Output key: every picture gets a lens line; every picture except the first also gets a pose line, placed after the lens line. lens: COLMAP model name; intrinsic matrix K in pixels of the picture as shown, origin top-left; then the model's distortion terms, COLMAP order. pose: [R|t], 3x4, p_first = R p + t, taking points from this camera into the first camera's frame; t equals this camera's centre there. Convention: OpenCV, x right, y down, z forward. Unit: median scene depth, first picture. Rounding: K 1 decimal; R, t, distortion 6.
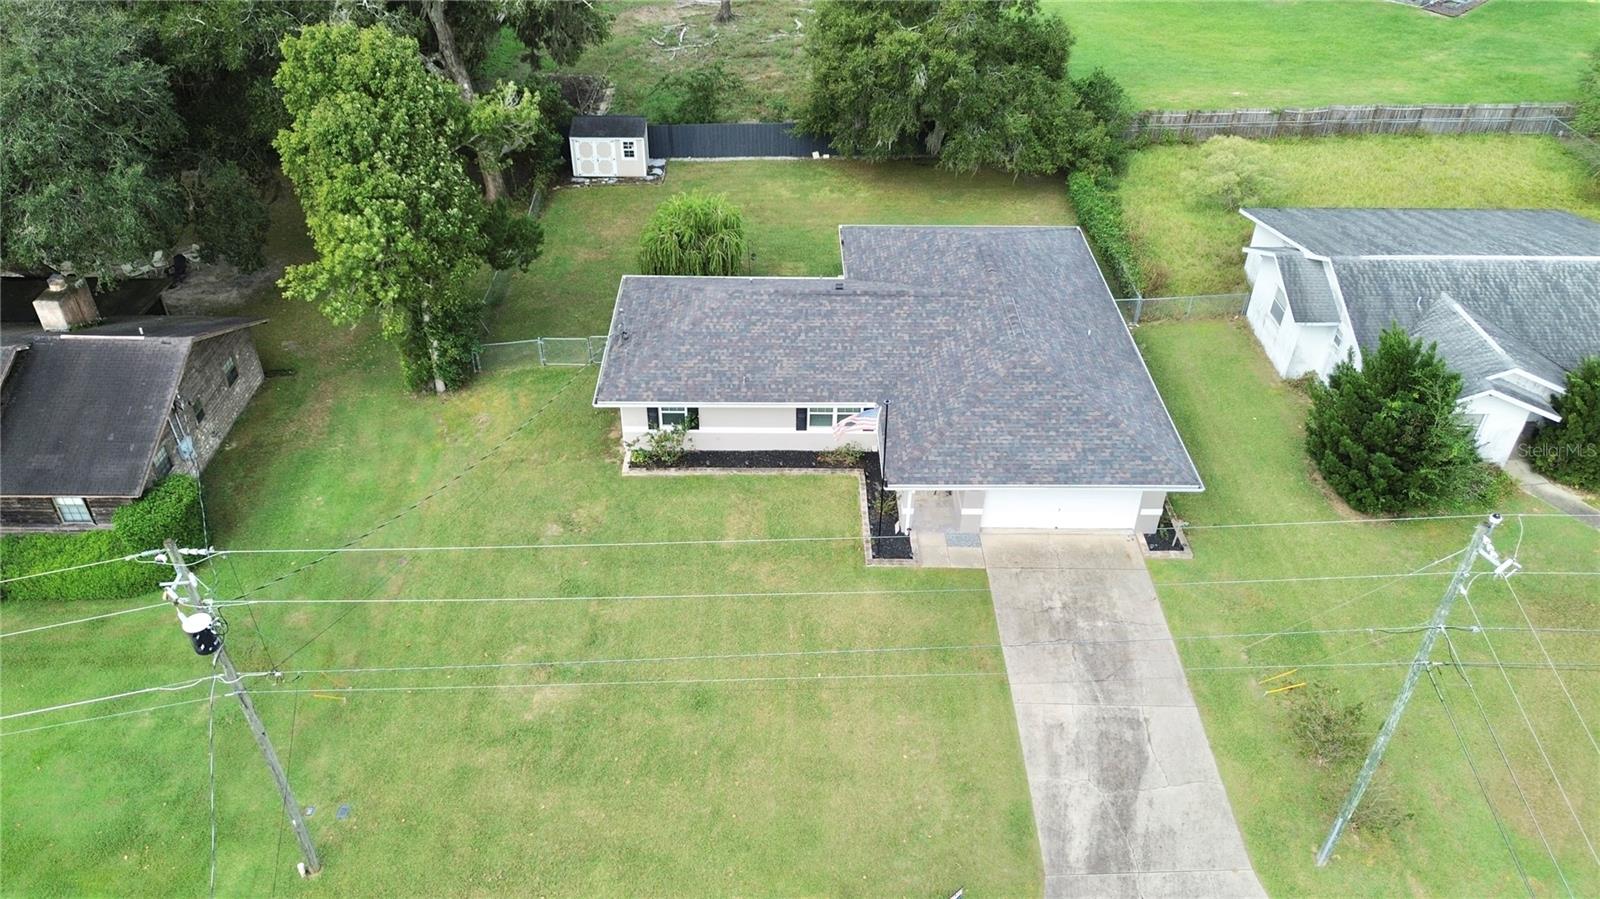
lens RADIAL K [[1138.4, 0, 800.0], [0, 1138.4, 449.5], [0, 0, 1]] dist [0.065648, -0.054898]
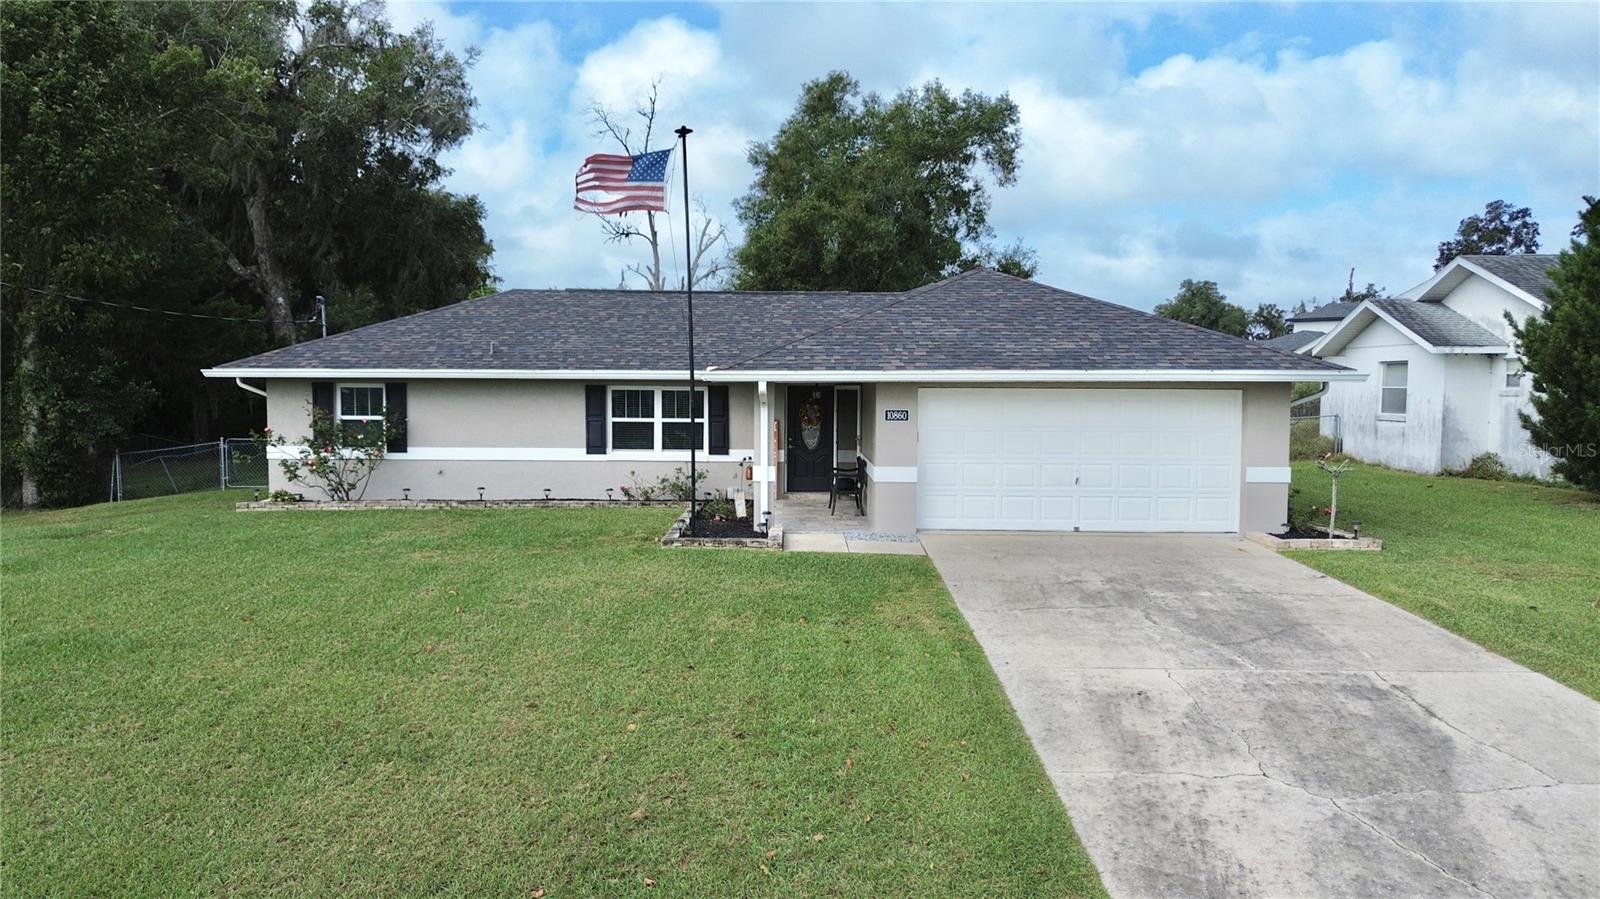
lens RADIAL K [[1136.5, 0, 800.0], [0, 1136.5, 449.5], [0, 0, 1]] dist [0.063140, -0.052830]
pose [[0.999901, -0.008769, -0.011000, 0.107126], [0.001333, 0.837494, -0.546445, 0.285378], [0.014004, 0.546376, 0.837423, 0.544958]]
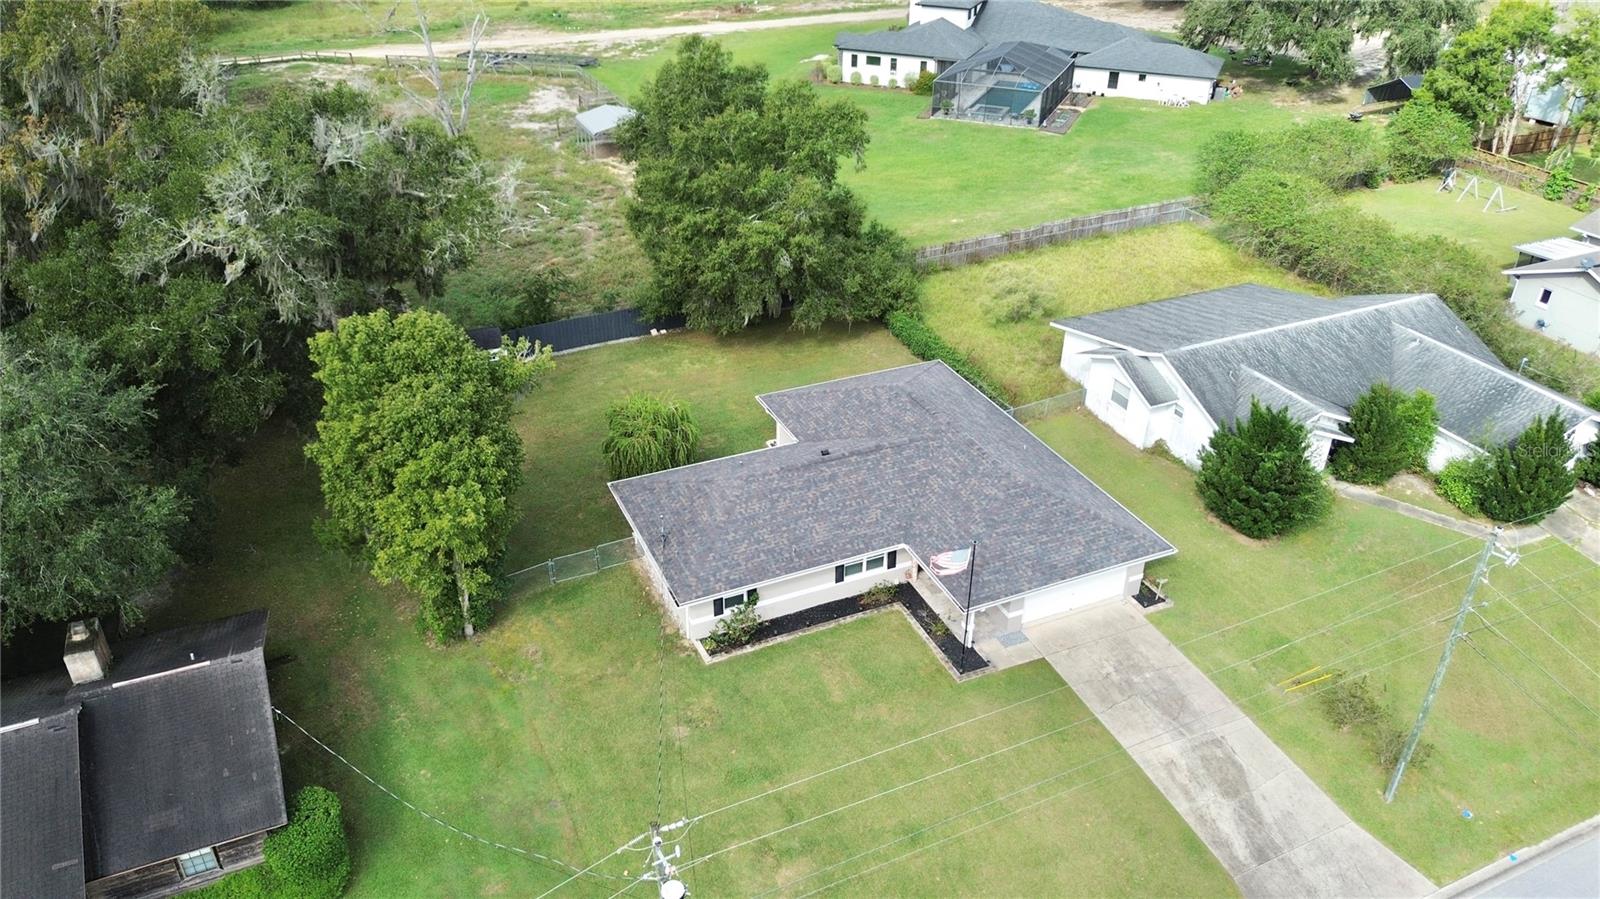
lens RADIAL K [[1140.6, 0, 800.0], [0, 1140.6, 449.5], [0, 0, 1]] dist [0.068252, -0.060720]
pose [[0.916149, -0.210330, 0.341223, -0.401845], [0.239899, 0.969689, -0.046389, -0.103970], [-0.321123, 0.124358, 0.938837, -0.079616]]
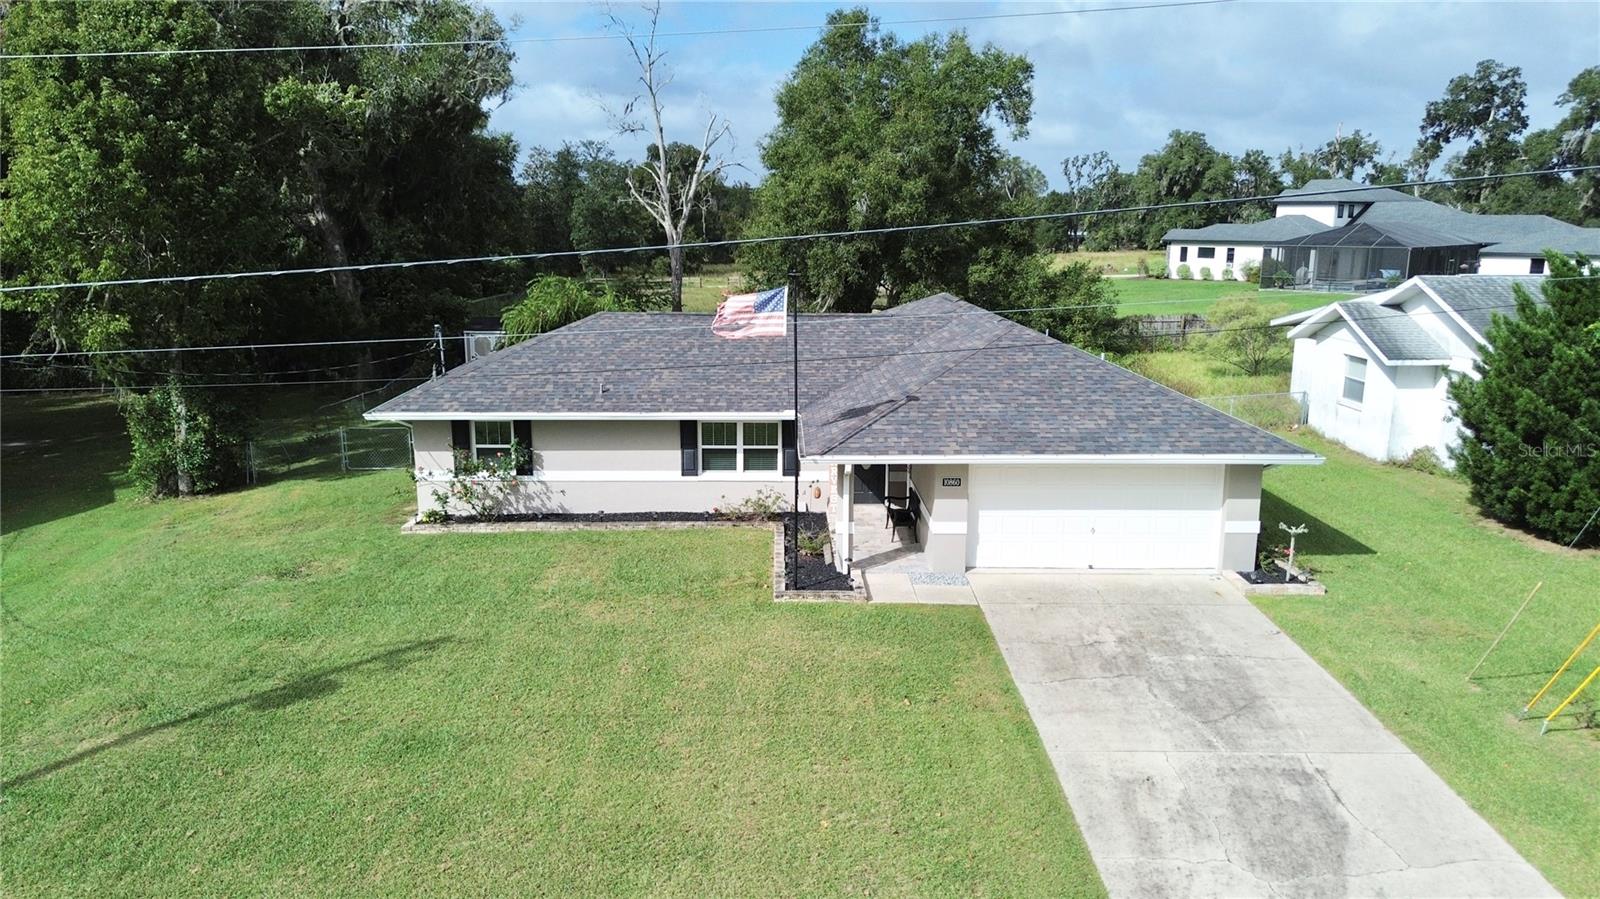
lens RADIAL K [[1138.4, 0, 800.0], [0, 1138.4, 449.5], [0, 0, 1]] dist [0.065648, -0.054898]
pose [[0.999909, -0.010454, 0.008468, 0.060994], [0.013032, 0.908941, -0.416720, 0.249343], [-0.003341, 0.416793, 0.908995, 0.394371]]
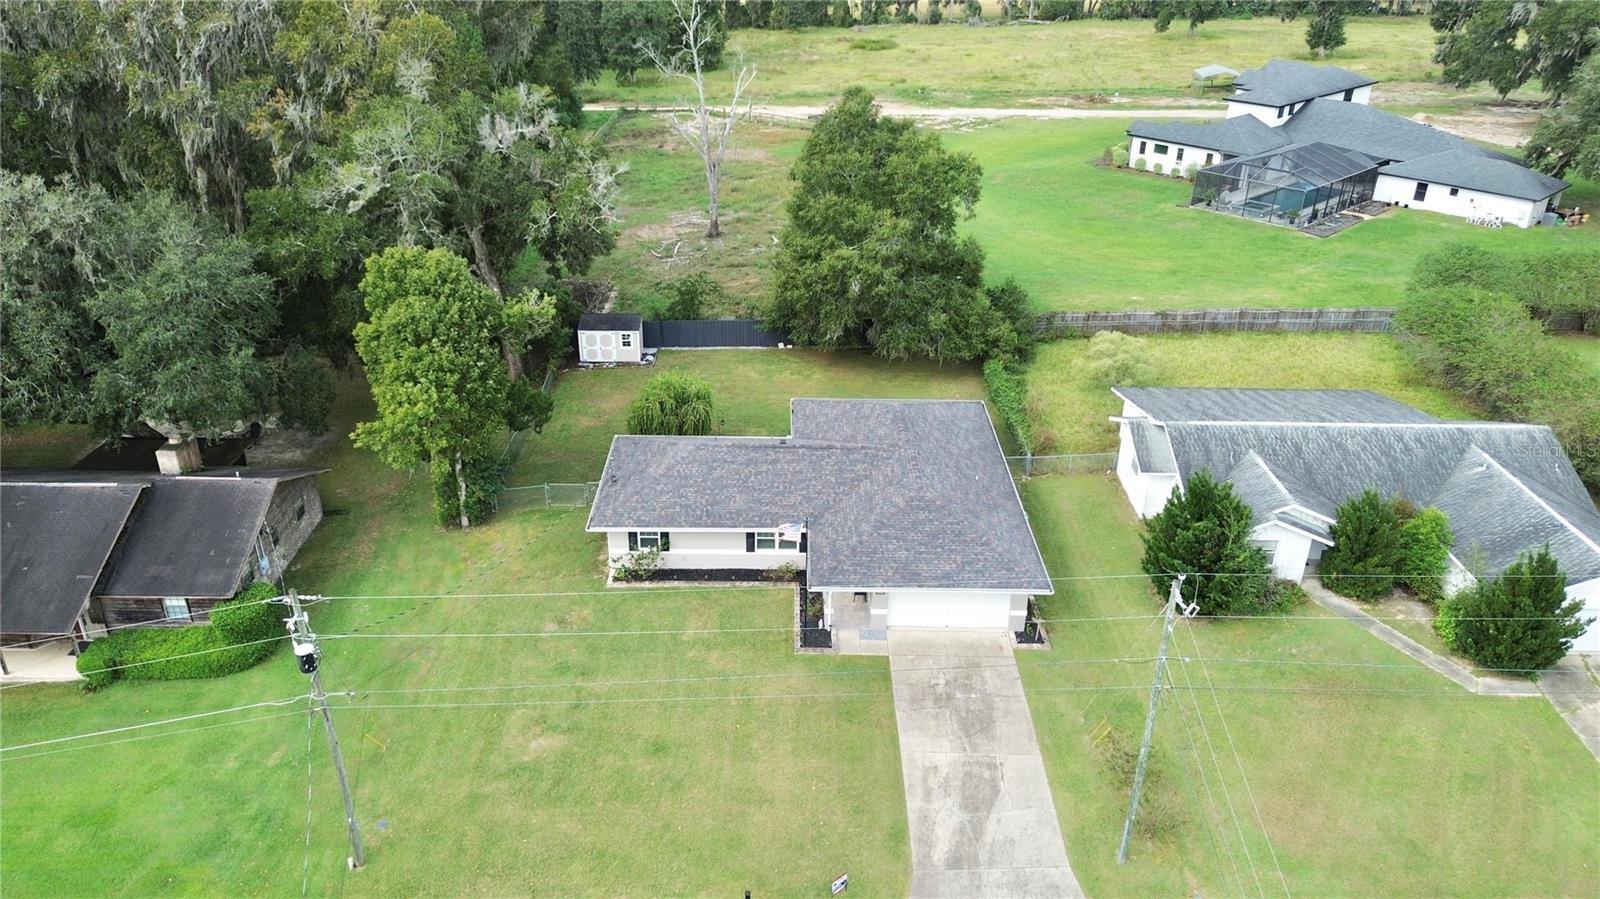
lens RADIAL K [[1138.4, 0, 800.0], [0, 1138.4, 449.5], [0, 0, 1]] dist [0.065648, -0.054898]
pose [[0.999987, 0.003935, -0.003336, 0.060910], [-0.004431, 0.986360, -0.164541, 0.078942], [0.002643, 0.164553, 0.986365, -0.269278]]
